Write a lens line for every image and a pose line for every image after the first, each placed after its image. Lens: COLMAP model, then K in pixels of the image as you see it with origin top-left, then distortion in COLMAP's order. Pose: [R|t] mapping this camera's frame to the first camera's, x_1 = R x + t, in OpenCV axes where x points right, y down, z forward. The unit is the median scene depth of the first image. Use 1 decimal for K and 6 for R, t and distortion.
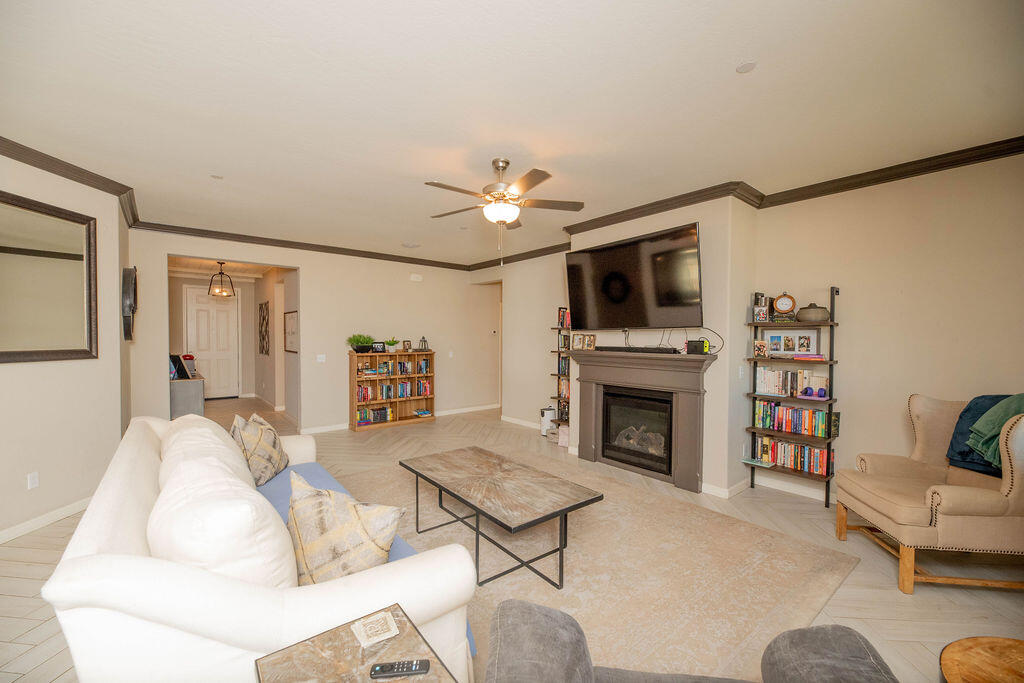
lens RADIAL K [[411.4, 0, 510.7], [0, 411.4, 340.6], [0, 0, 1]] dist [-0.001675, -0.001179]
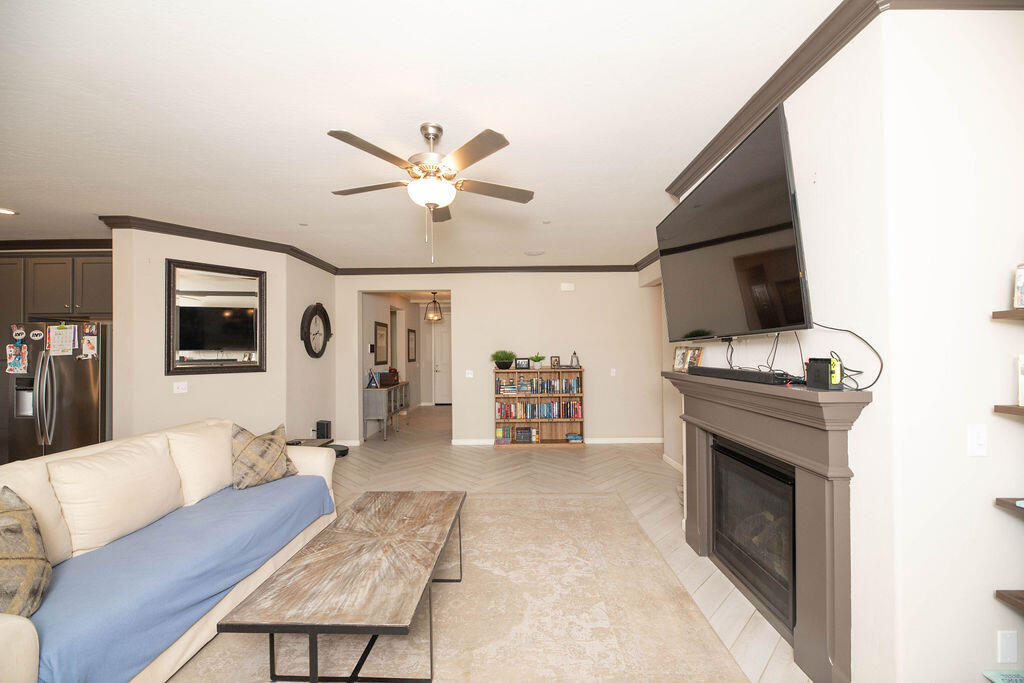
lens RADIAL K [[411.4, 0, 507.5], [0, 411.4, 344.3], [0, 0, 1]] dist [-0.001675, -0.001179]
pose [[0.762452, -0.023358, -0.646623, 0.287705], [0.007714, 0.999605, -0.027013, -0.003289], [0.646999, 0.015608, 0.762331, 0.257075]]
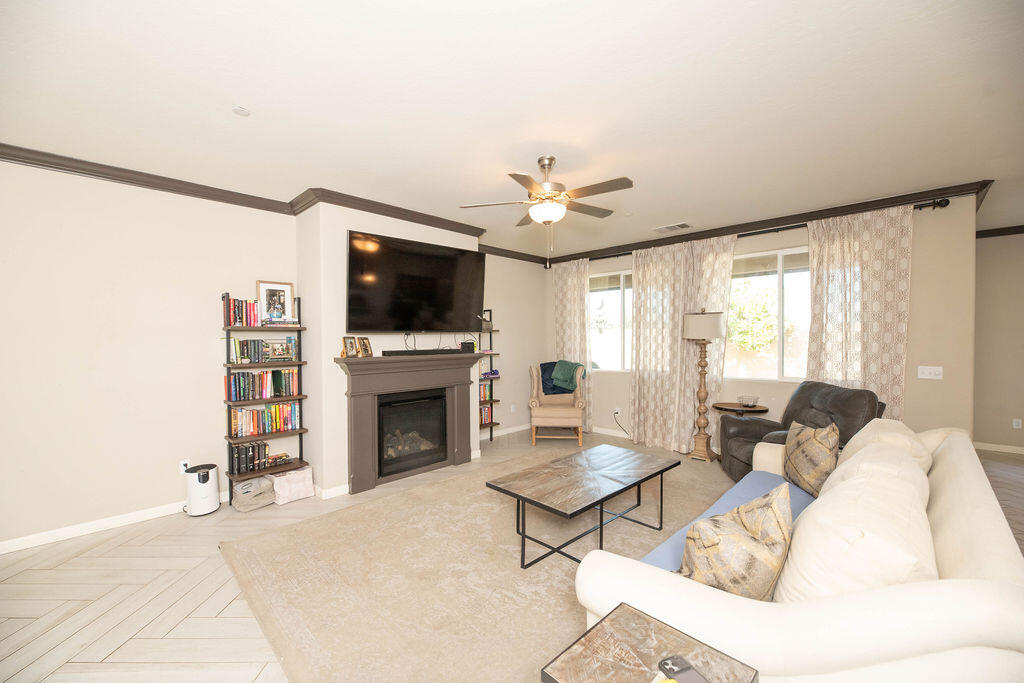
lens RADIAL K [[411.4, 0, 505.1], [0, 411.4, 343.7], [0, 0, 1]] dist [-0.001675, -0.001179]
pose [[-0.095611, -0.011755, 0.995349, -0.492857], [0.015103, 0.999798, 0.013258, -0.006827], [-0.995304, 0.016301, -0.095414, 0.600422]]
